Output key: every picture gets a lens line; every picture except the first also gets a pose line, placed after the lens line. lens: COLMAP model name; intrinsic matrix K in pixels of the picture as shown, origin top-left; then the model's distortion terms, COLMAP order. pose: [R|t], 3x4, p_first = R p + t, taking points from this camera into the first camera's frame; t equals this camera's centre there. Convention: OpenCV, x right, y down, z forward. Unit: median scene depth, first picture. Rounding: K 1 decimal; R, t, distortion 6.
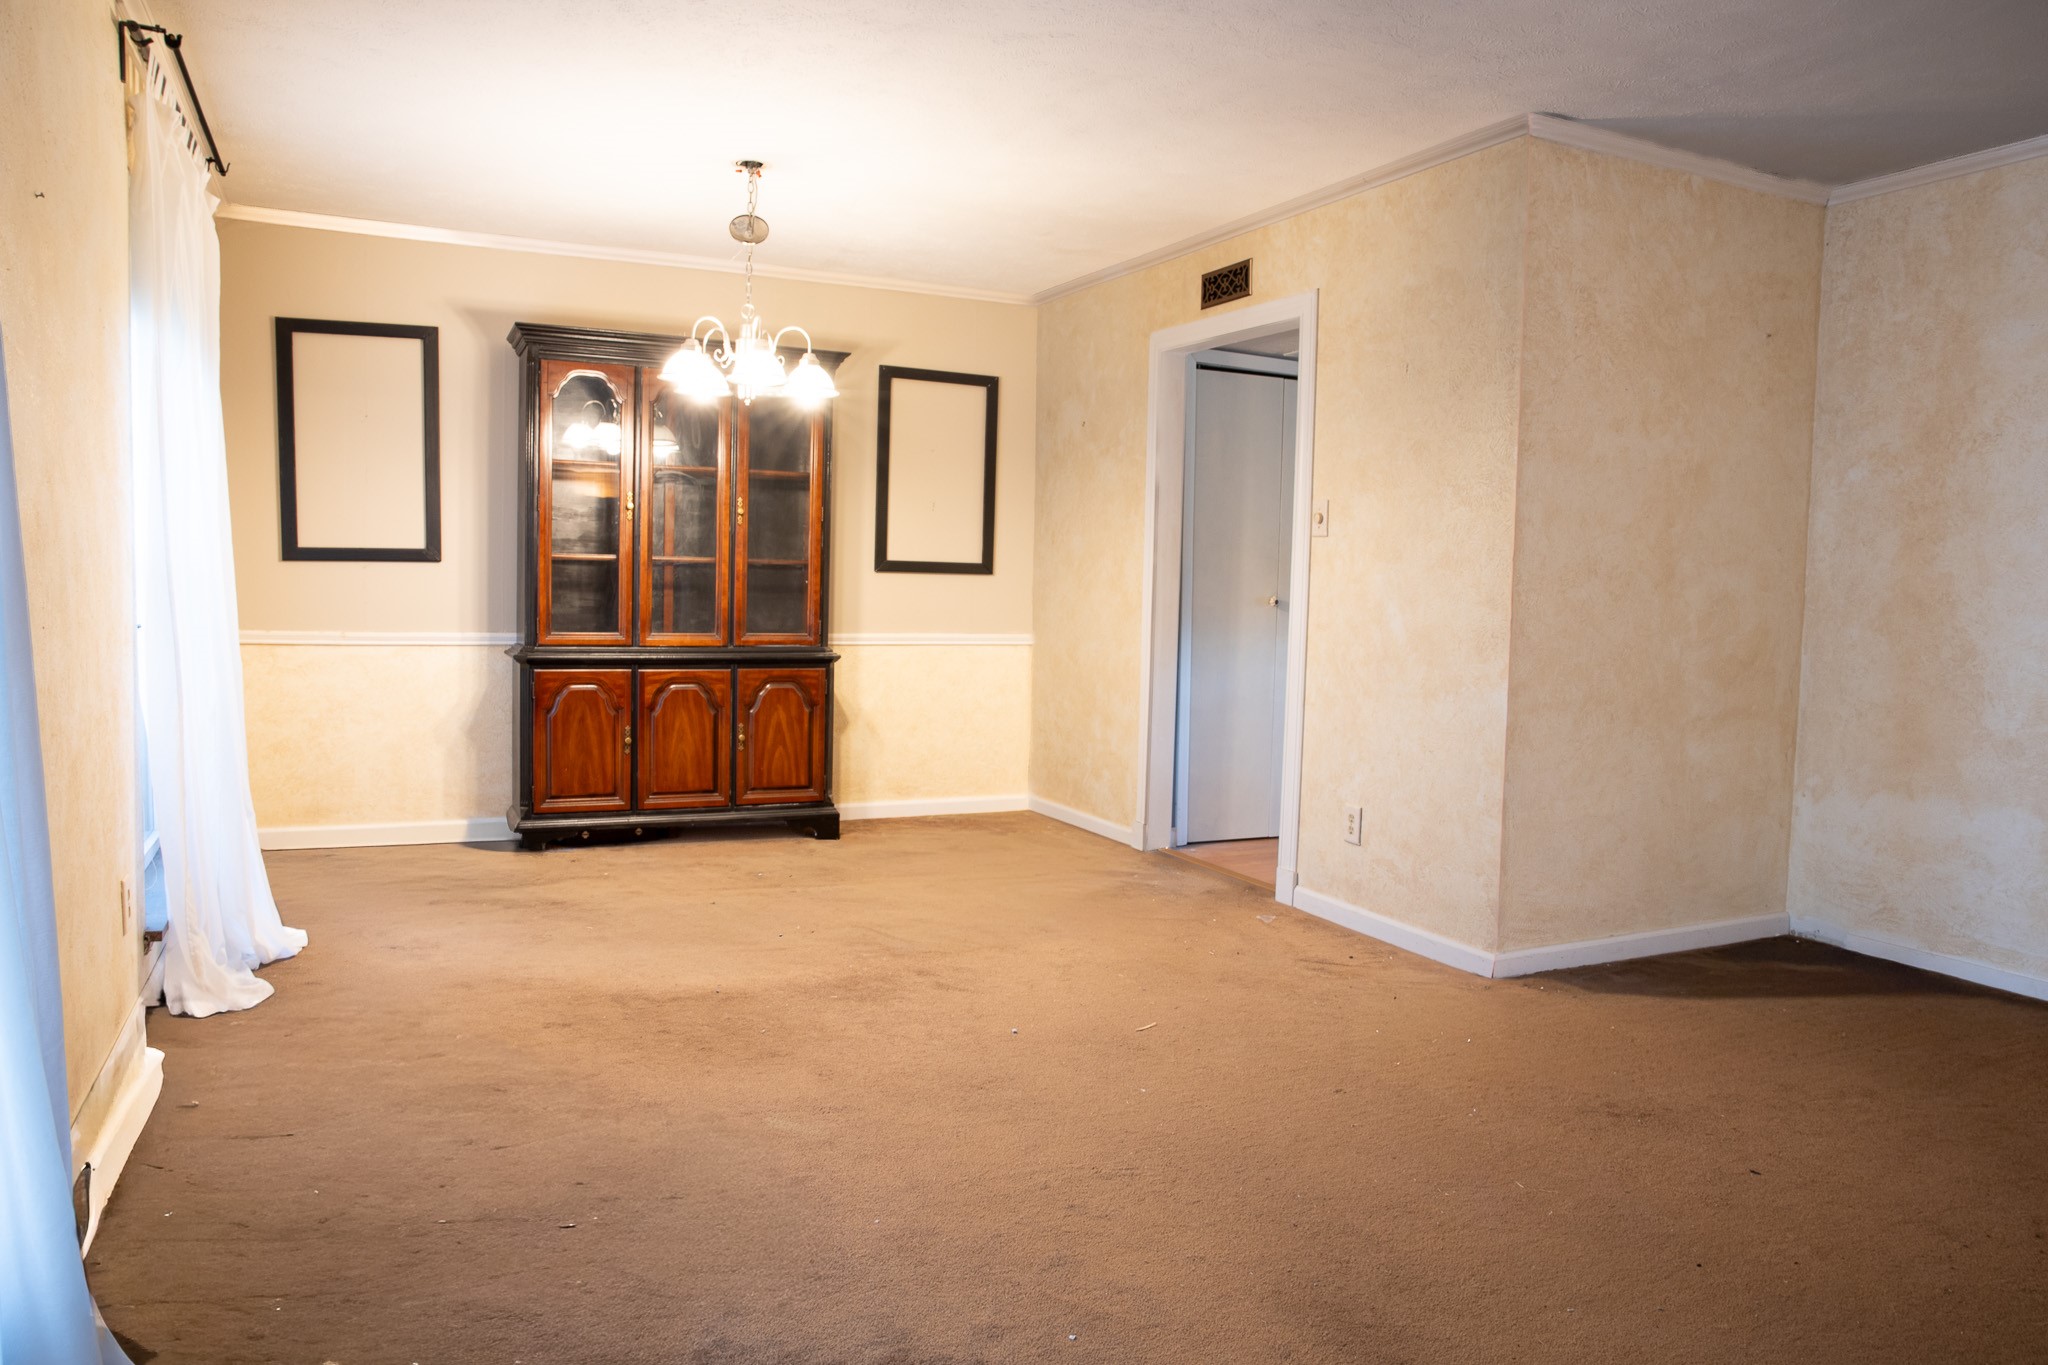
lens RADIAL K [[1399.4, 0, 1025.5], [0, 1399.4, 693.8], [0, 0, 1]] dist [-0.096730, 0.068405]
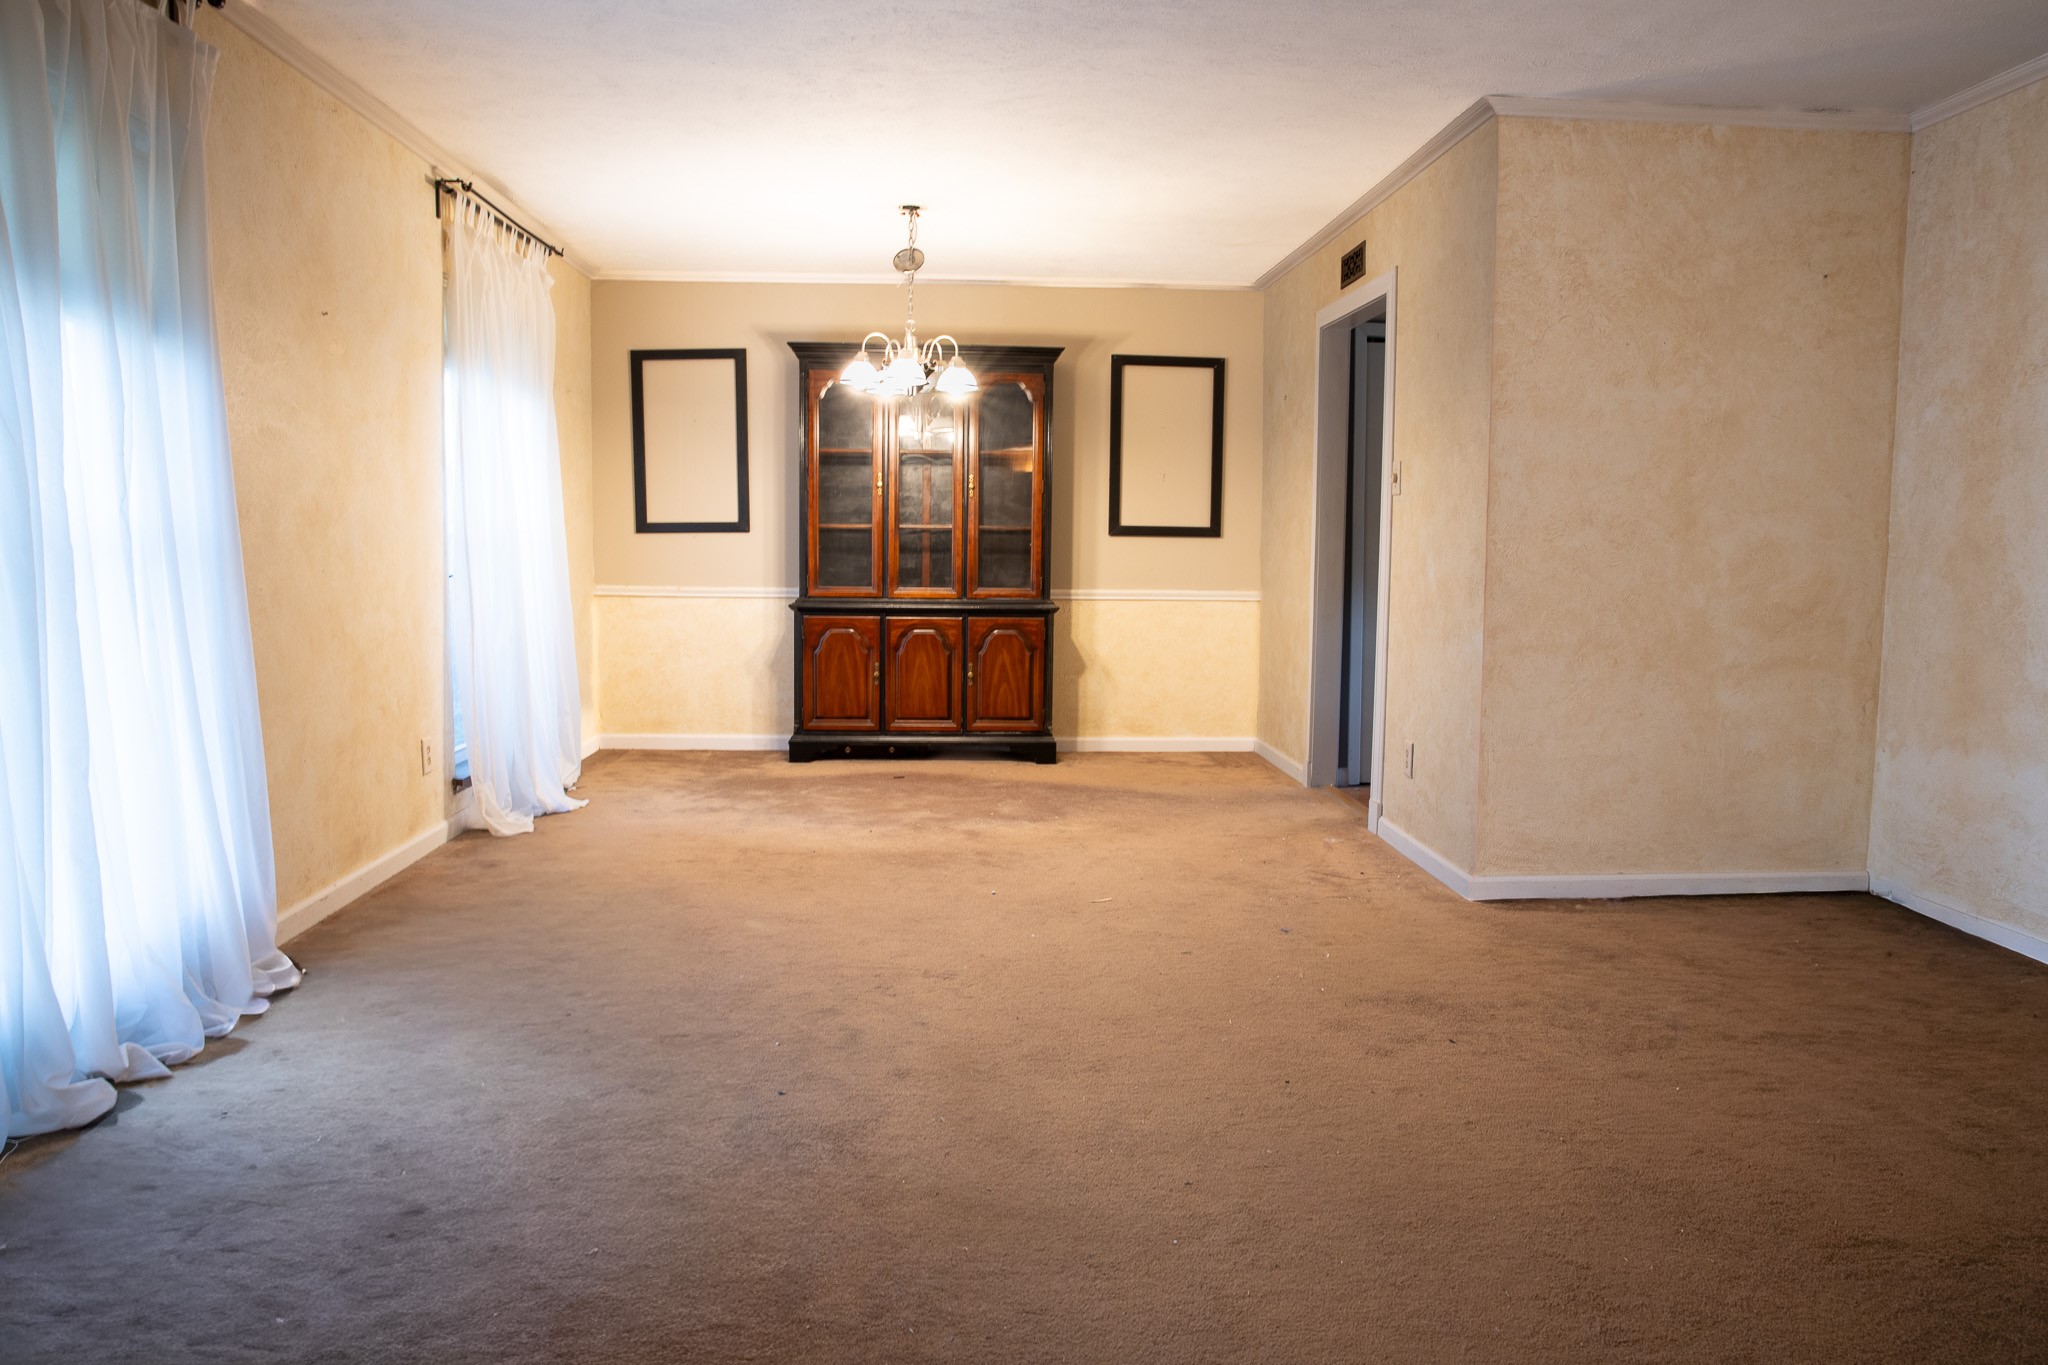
lens RADIAL K [[1399.4, 0, 1019.1], [0, 1399.4, 696.3], [0, 0, 1]] dist [-0.096730, 0.068405]
pose [[0.921792, 0.027469, -0.386710, 0.381034], [-0.019624, 0.999514, 0.024221, 0.024919], [0.387187, -0.014738, 0.921883, -0.121213]]
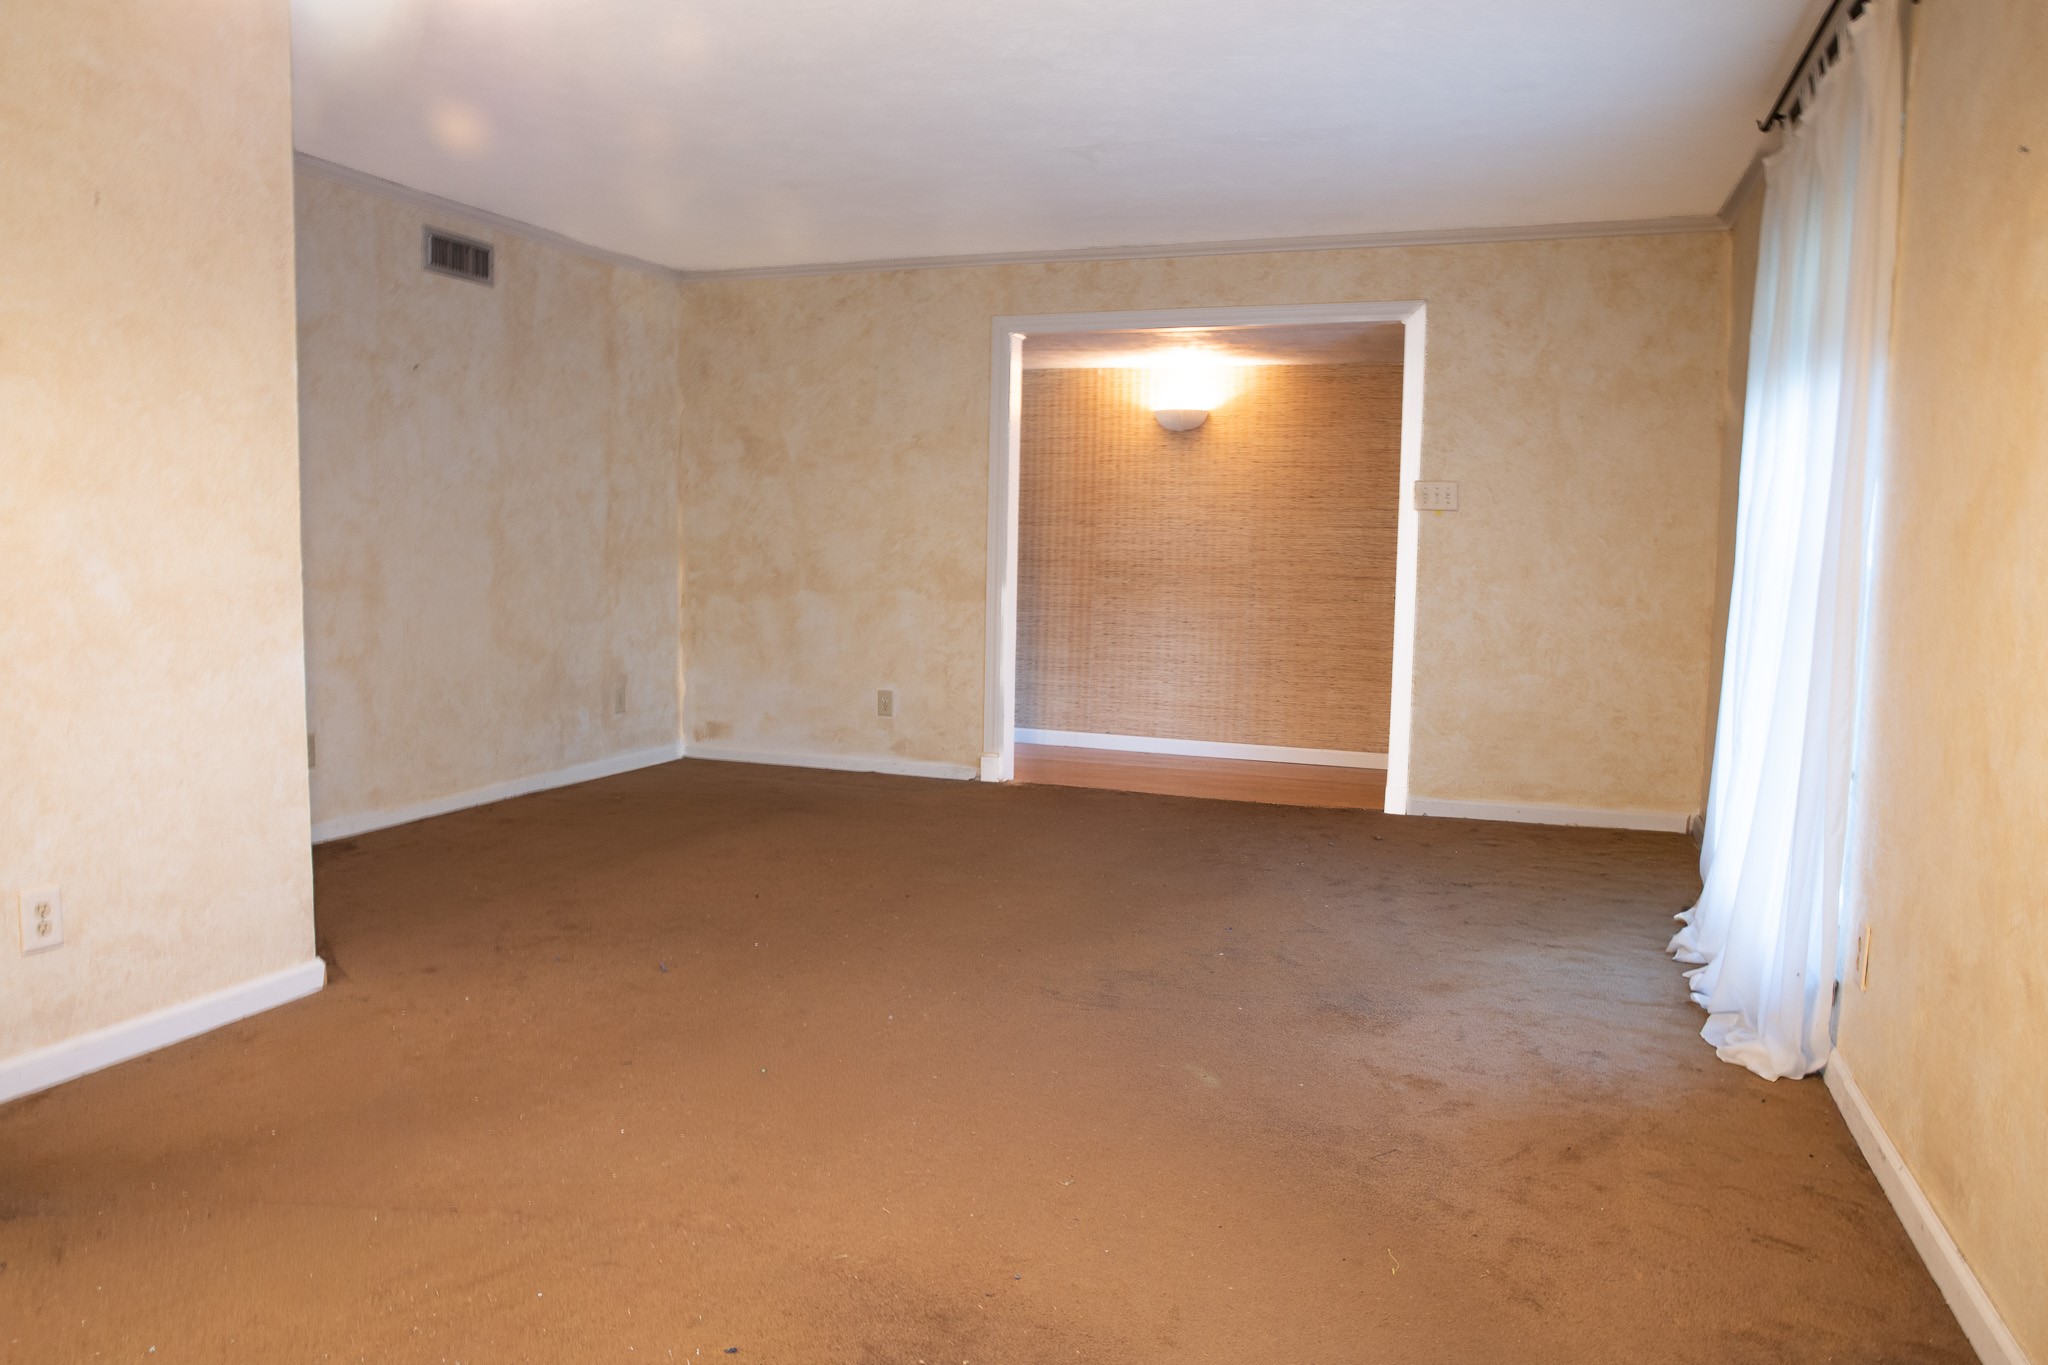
lens RADIAL K [[1399.4, 0, 1003.6], [0, 1399.4, 684.4], [0, 0, 1]] dist [-0.096730, 0.068405]
pose [[-0.693641, -0.111249, 0.711679, -0.484941], [0.024425, 0.983801, 0.177593, -0.106727], [-0.719907, 0.140569, -0.679687, 1.109705]]
